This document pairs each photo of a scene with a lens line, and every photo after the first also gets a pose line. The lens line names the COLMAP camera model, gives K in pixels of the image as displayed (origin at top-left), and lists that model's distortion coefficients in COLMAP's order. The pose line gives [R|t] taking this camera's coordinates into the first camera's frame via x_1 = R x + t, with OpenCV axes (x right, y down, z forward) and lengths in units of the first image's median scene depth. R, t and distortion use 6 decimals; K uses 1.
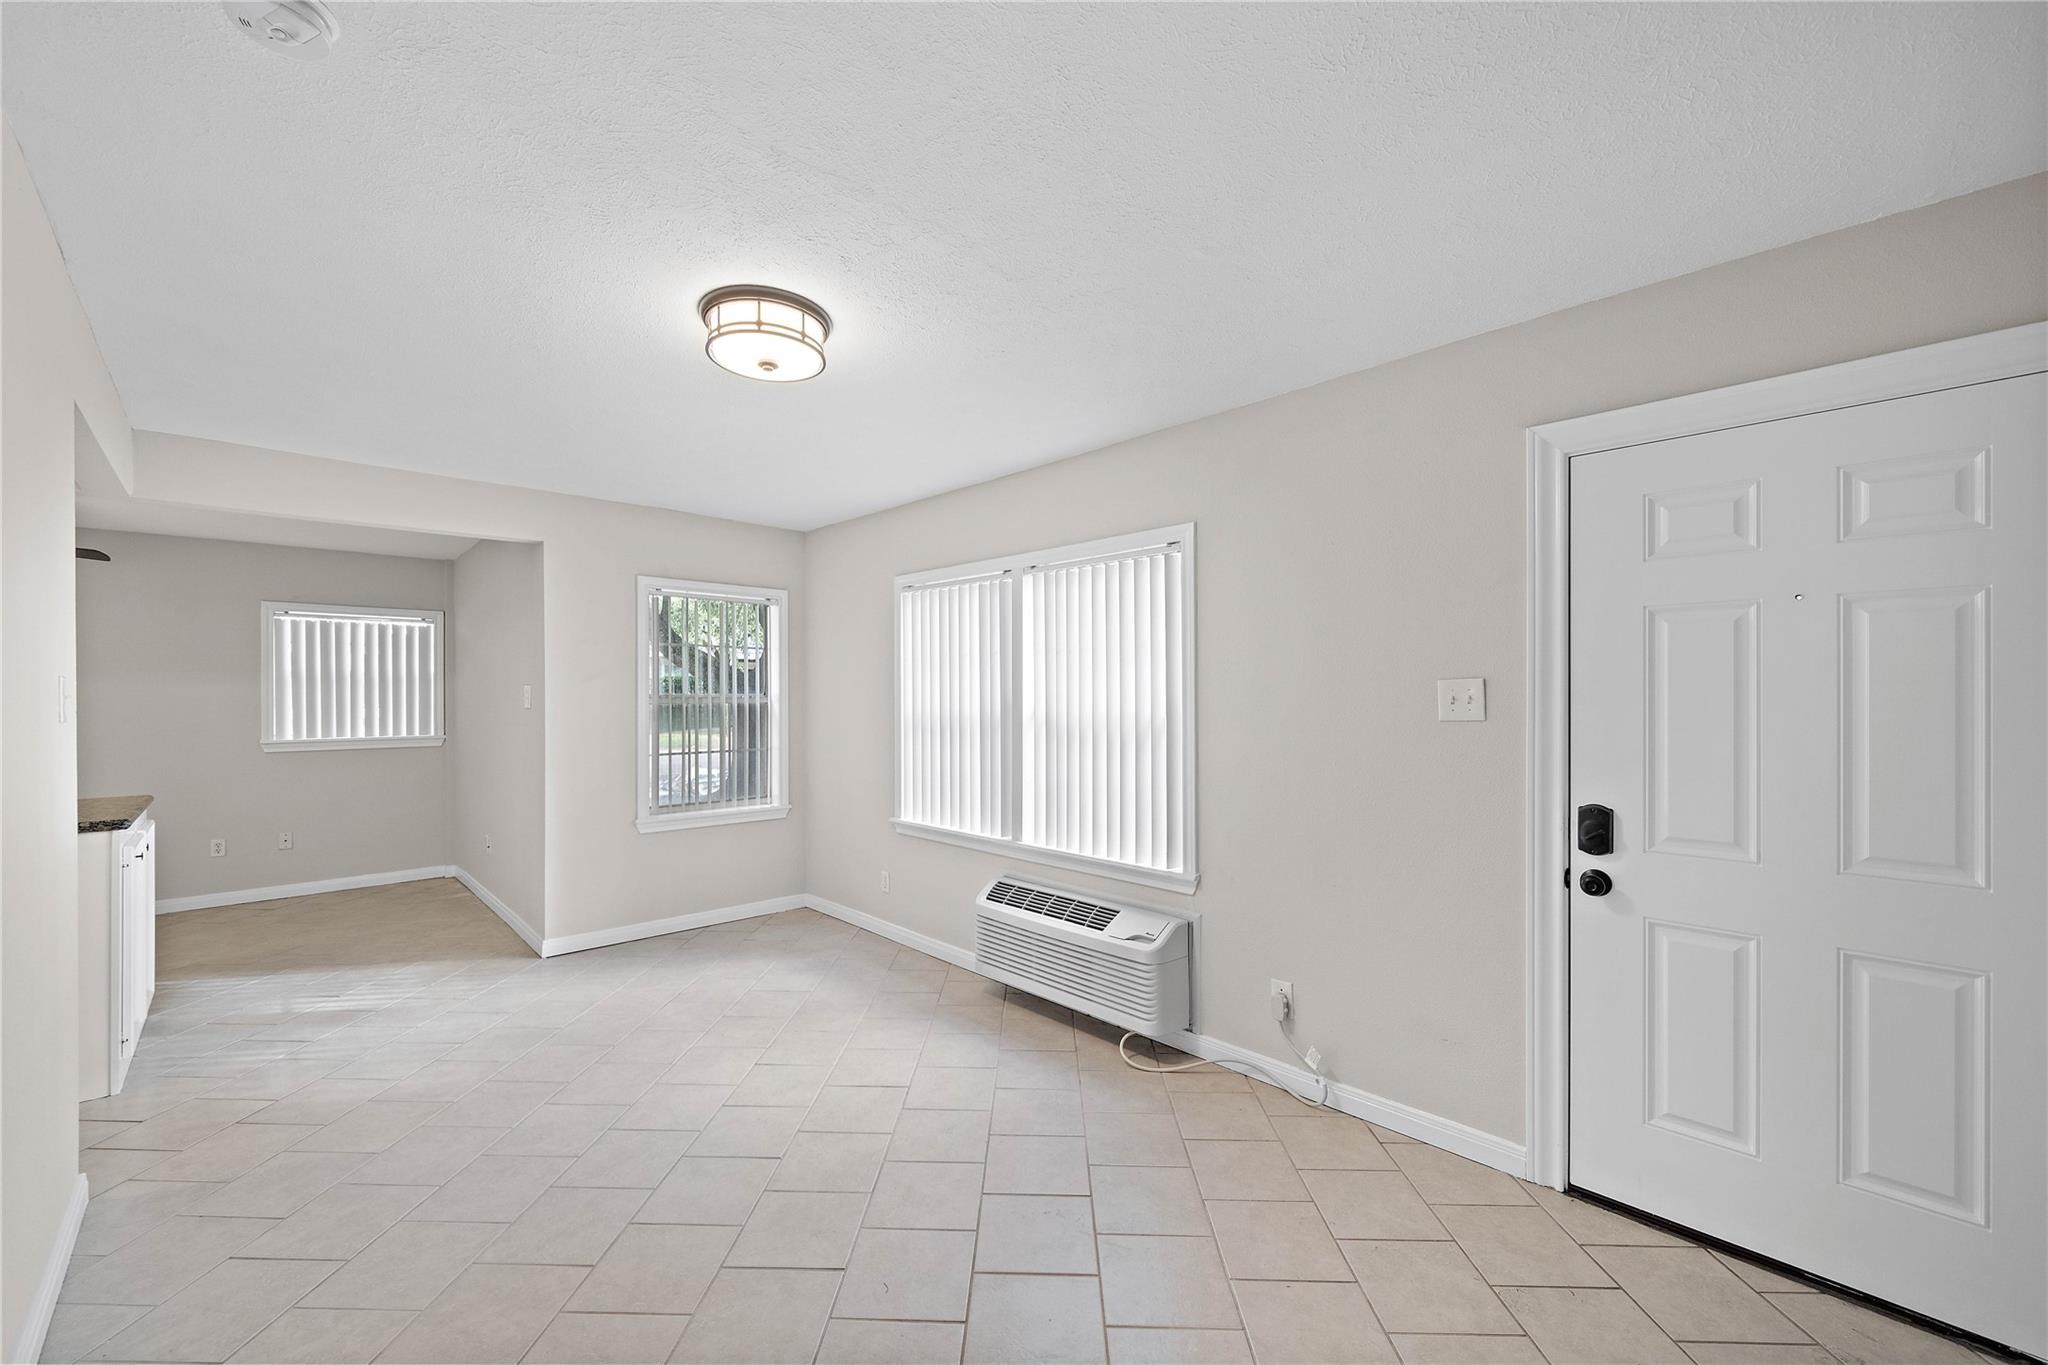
lens RADIAL K [[801.8, 0, 1021.3], [0, 801.8, 696.3], [0, 0, 1]] dist [-0.000477, 0.000037]
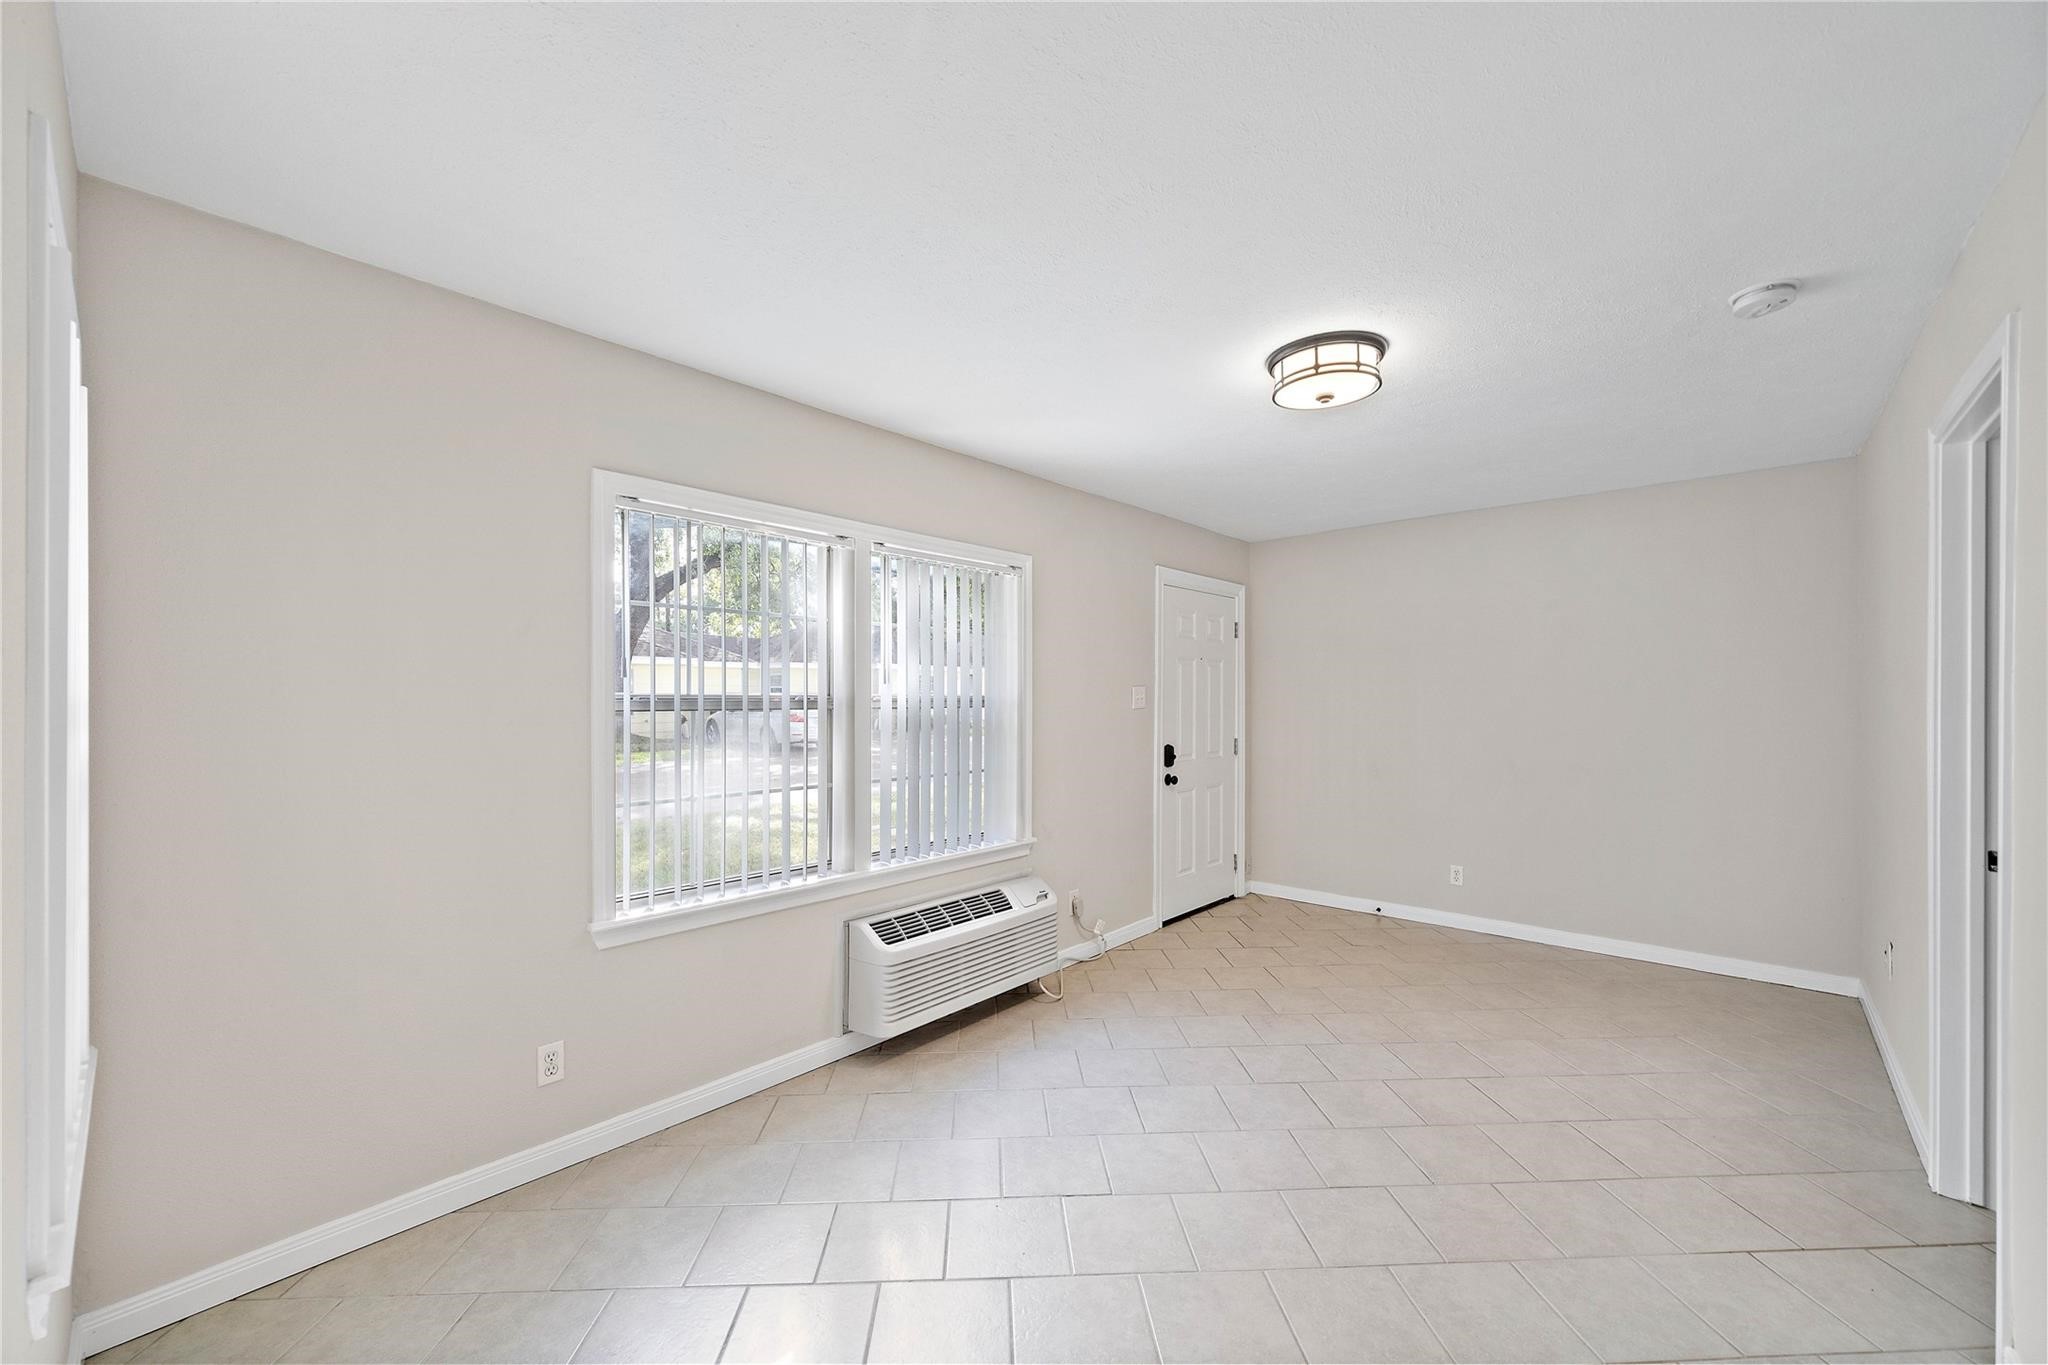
lens RADIAL K [[801.8, 0, 1021.3], [0, 801.8, 696.3], [0, 0, 1]] dist [-0.000477, 0.000037]
pose [[-0.076803, 0.000351, 0.997046, -1.132399], [-0.001841, 0.999998, -0.000494, 0.002890], [-0.997045, -0.001873, -0.076802, 1.219829]]
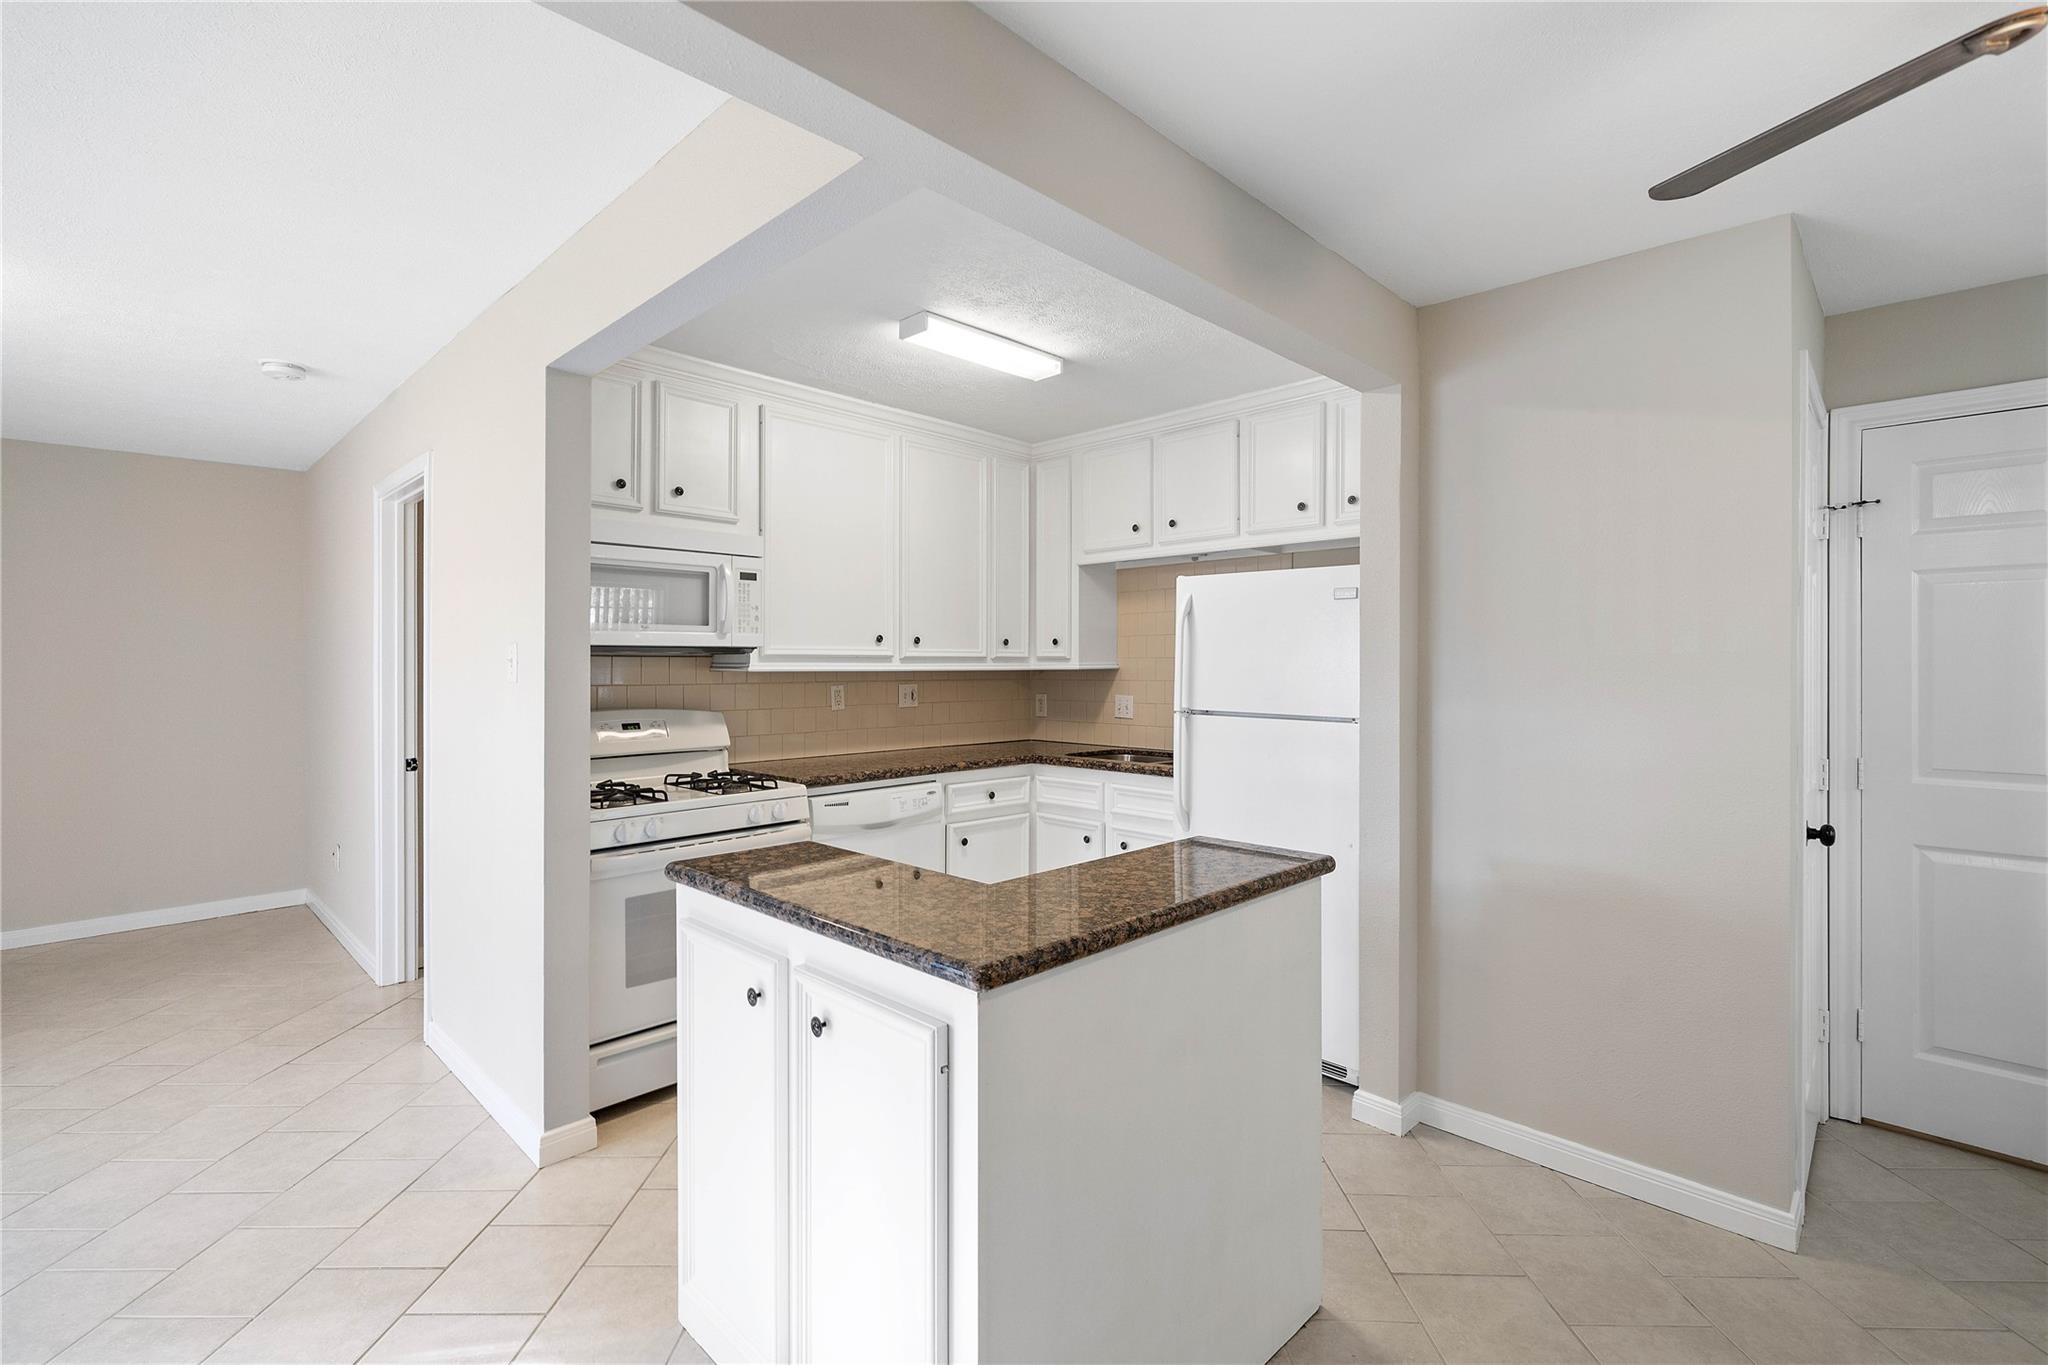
lens RADIAL K [[913.1, 0, 1025.3], [0, 913.1, 663.0], [0, 0, 1]] dist [0.000544, 0.000211]
pose [[-0.999498, 0.005586, -0.031194, -1.337450], [0.005509, 0.999982, 0.002552, 0.004894], [0.031208, 0.002379, -0.999510, 1.649185]]
